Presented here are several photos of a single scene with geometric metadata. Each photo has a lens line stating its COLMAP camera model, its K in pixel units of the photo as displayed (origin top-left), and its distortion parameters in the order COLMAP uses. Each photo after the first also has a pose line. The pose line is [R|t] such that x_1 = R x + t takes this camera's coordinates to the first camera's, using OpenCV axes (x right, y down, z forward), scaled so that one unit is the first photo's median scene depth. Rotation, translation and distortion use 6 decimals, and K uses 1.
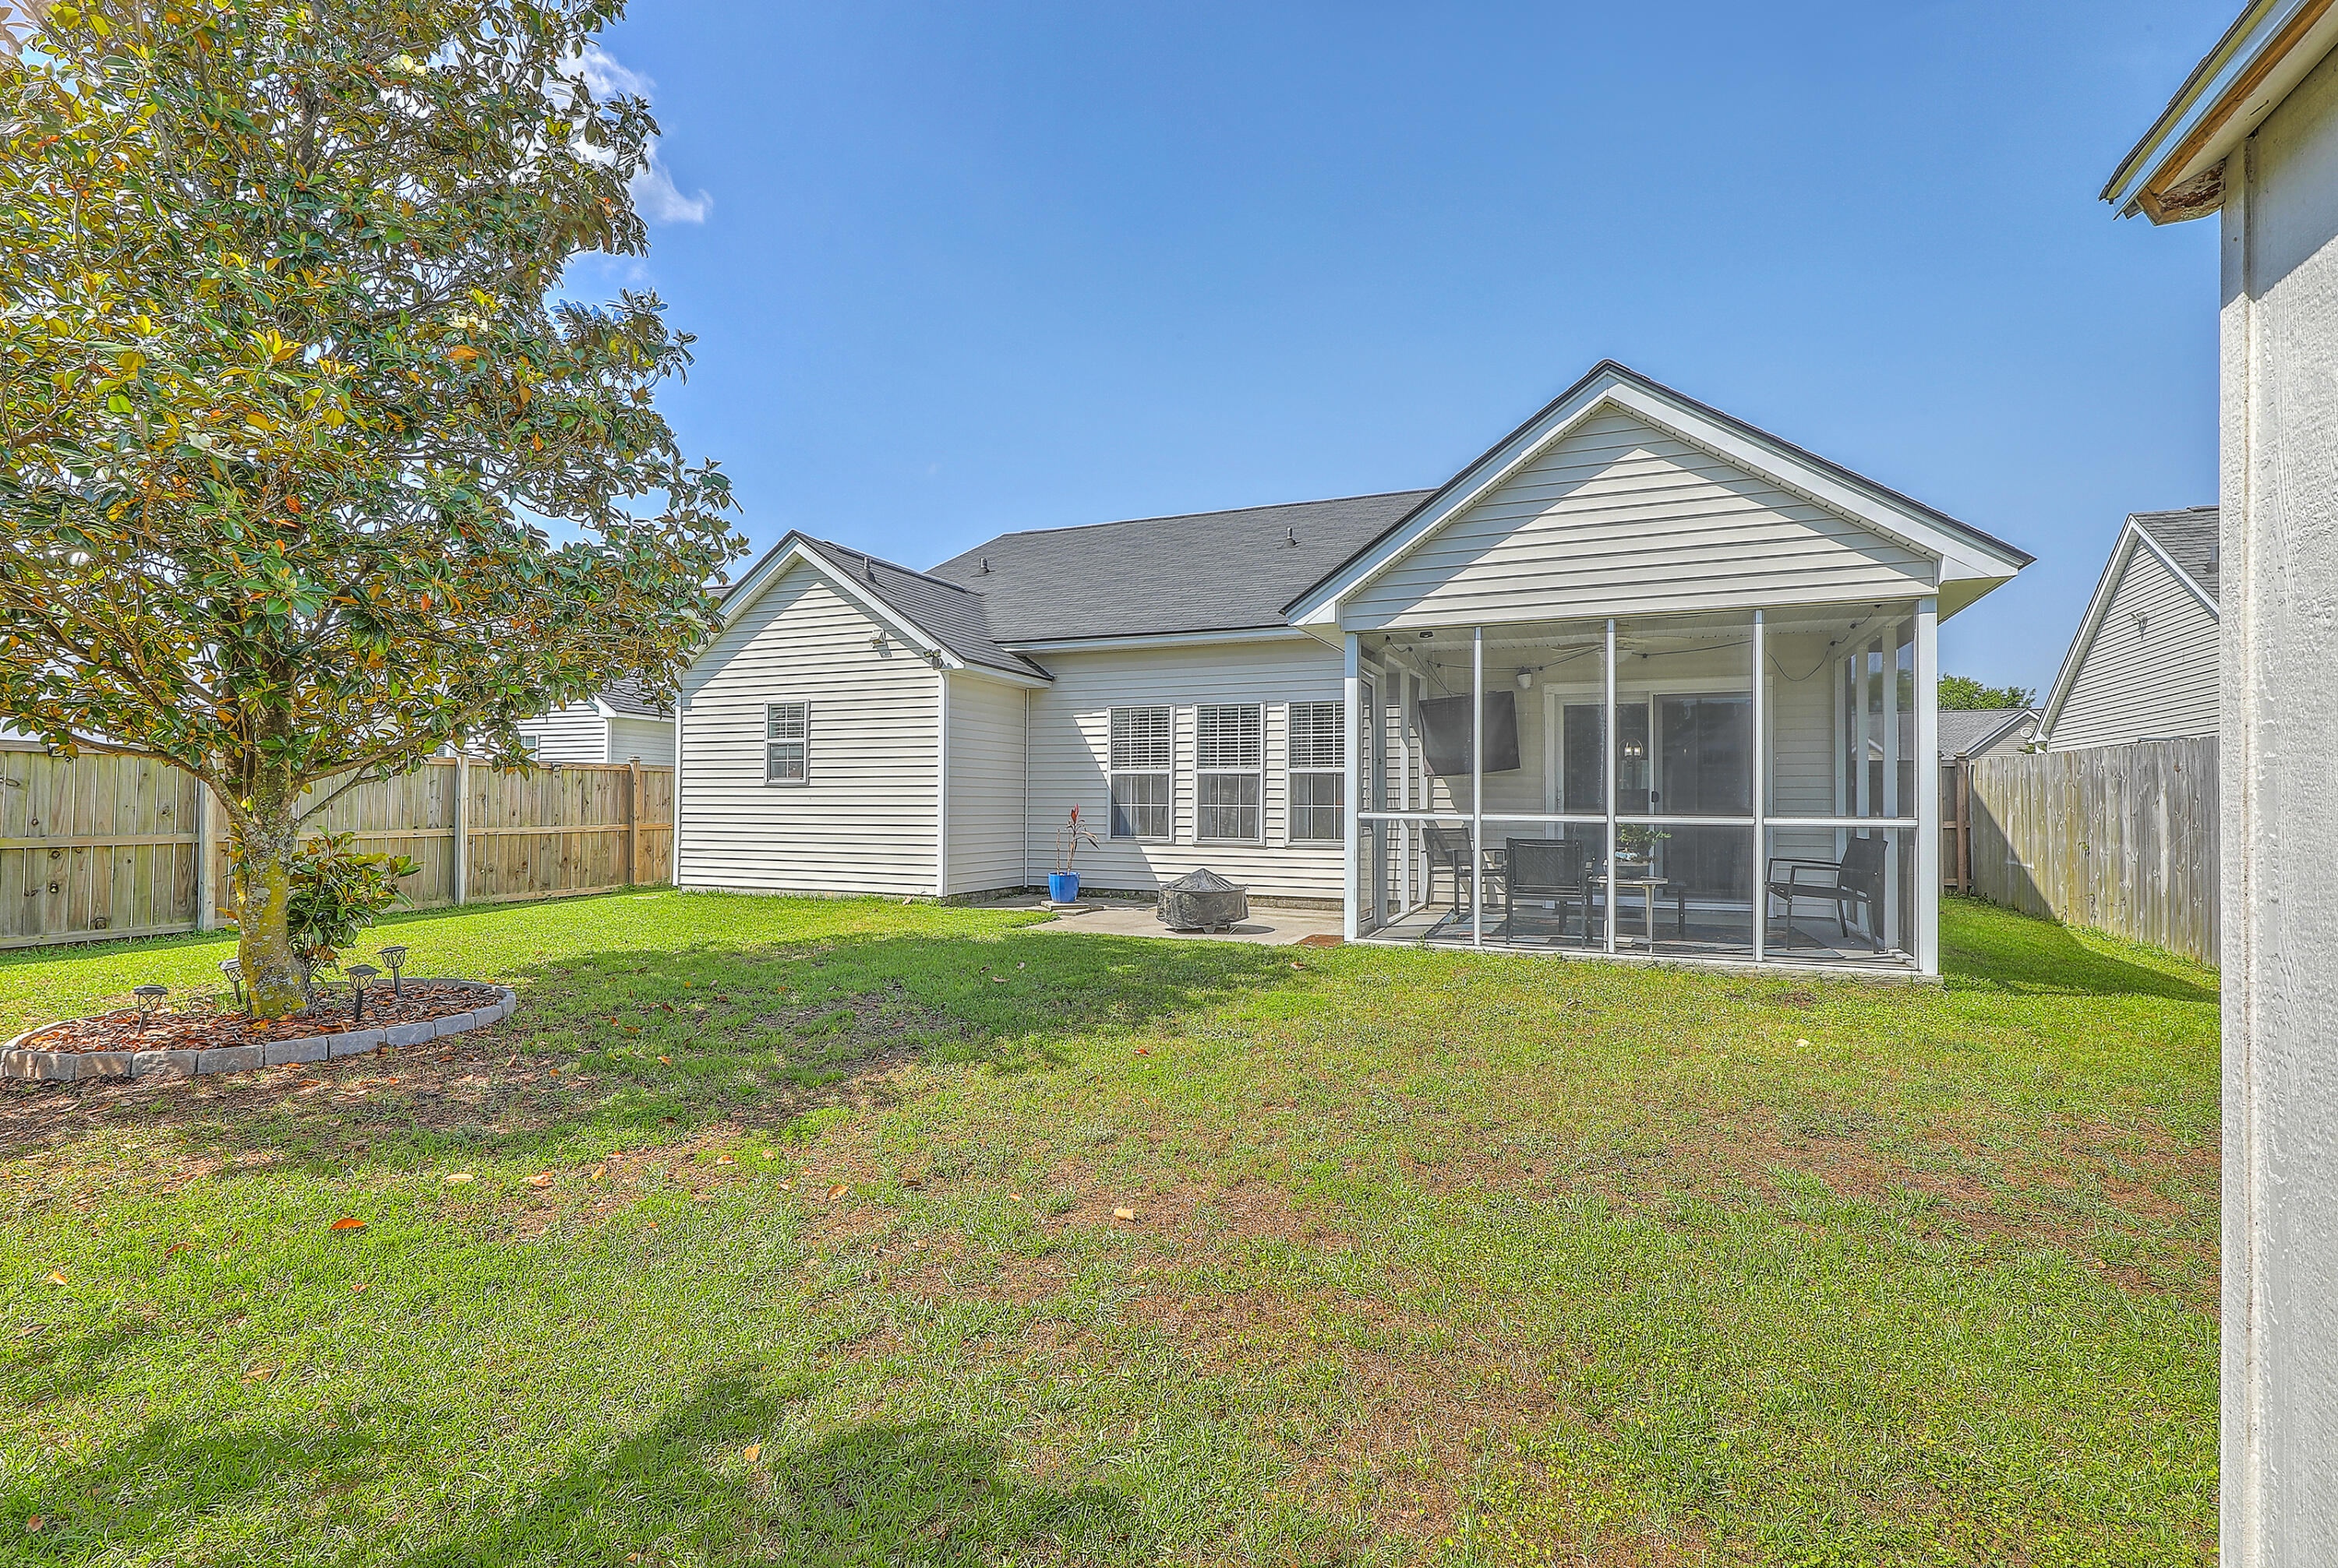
lens RADIAL K [[1062.8, 0, 1166.5], [0, 1062.8, 797.8], [0, 0, 1]] dist [0.000684, 0.001140]
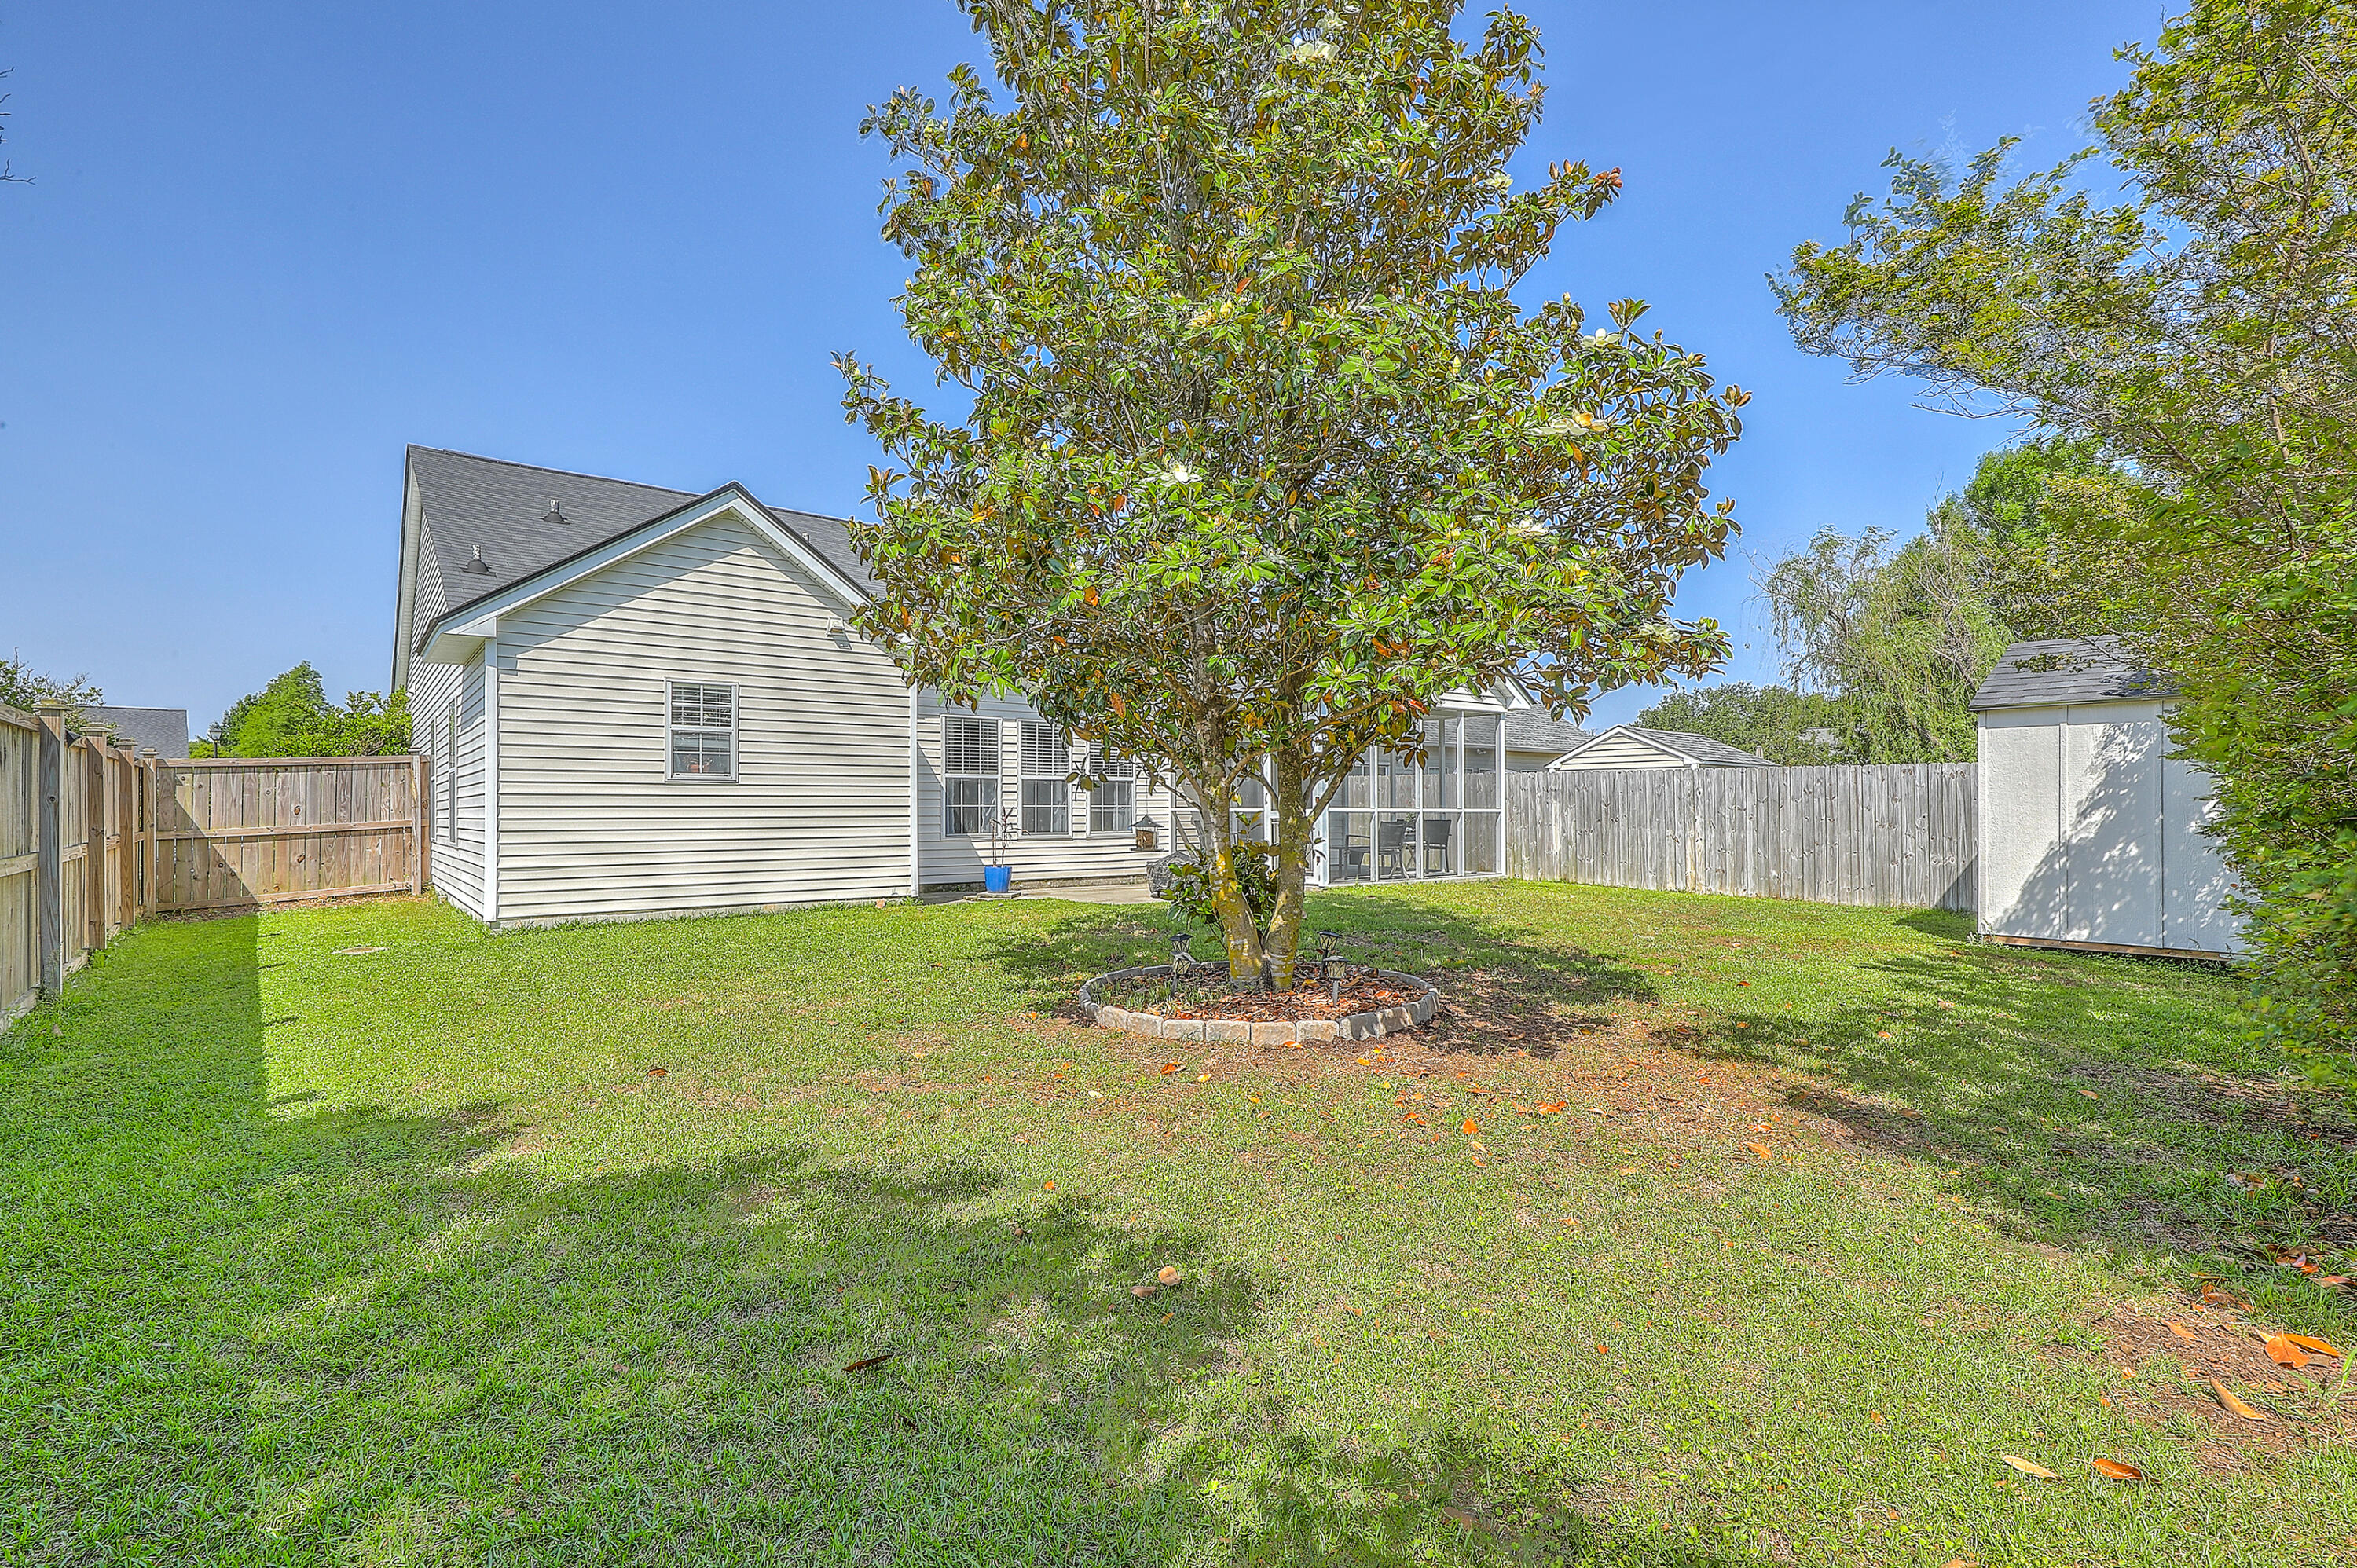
lens RADIAL K [[1071.3, 0, 1182.2], [0, 1071.3, 803.2], [0, 0, 1]] dist [0.000684, 0.001140]
pose [[0.472920, 0.000523, 0.881105, -0.936442], [0.000498, 1.000000, -0.000861, 0.005343], [-0.881105, 0.000846, 0.472920, 0.282188]]
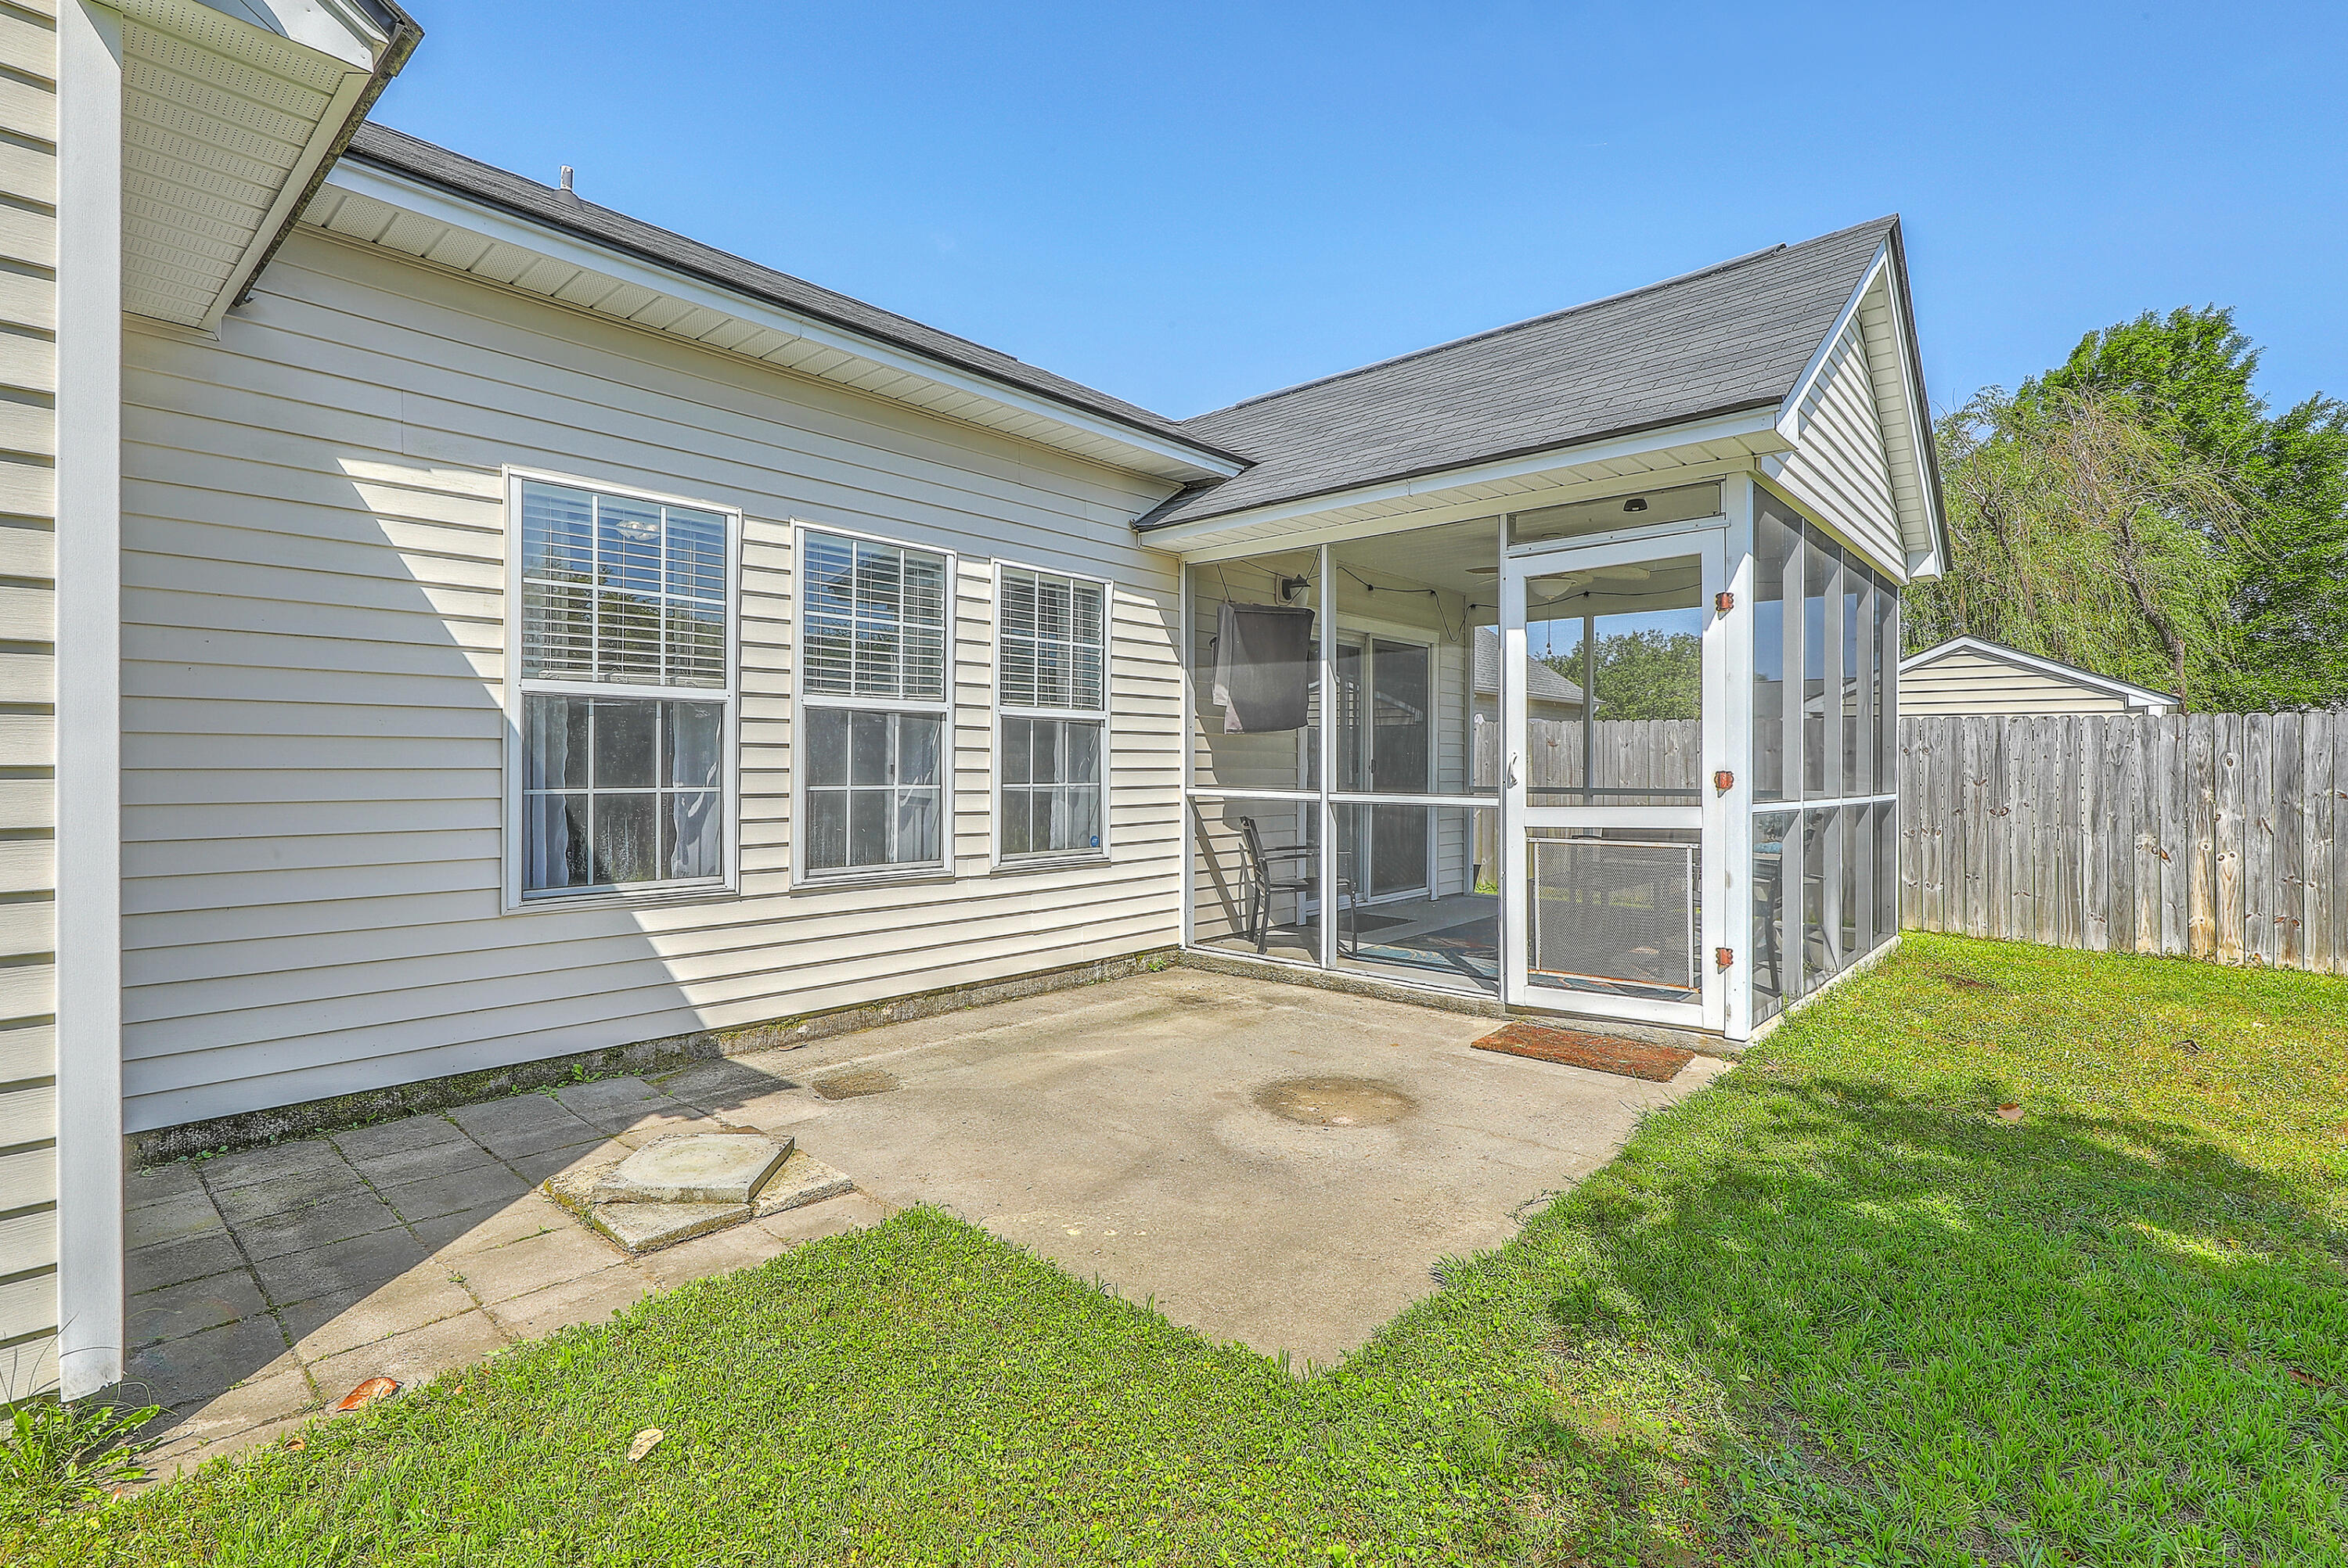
lens RADIAL K [[1067.2, 0, 1171.0], [0, 1067.2, 774.8], [0, 0, 1]] dist [0.000684, 0.001140]
pose [[0.314325, -0.013079, 0.949225, -0.298317], [-0.009103, 0.999818, 0.016791, -0.005573], [-0.949272, -0.013918, 0.314149, 0.753755]]
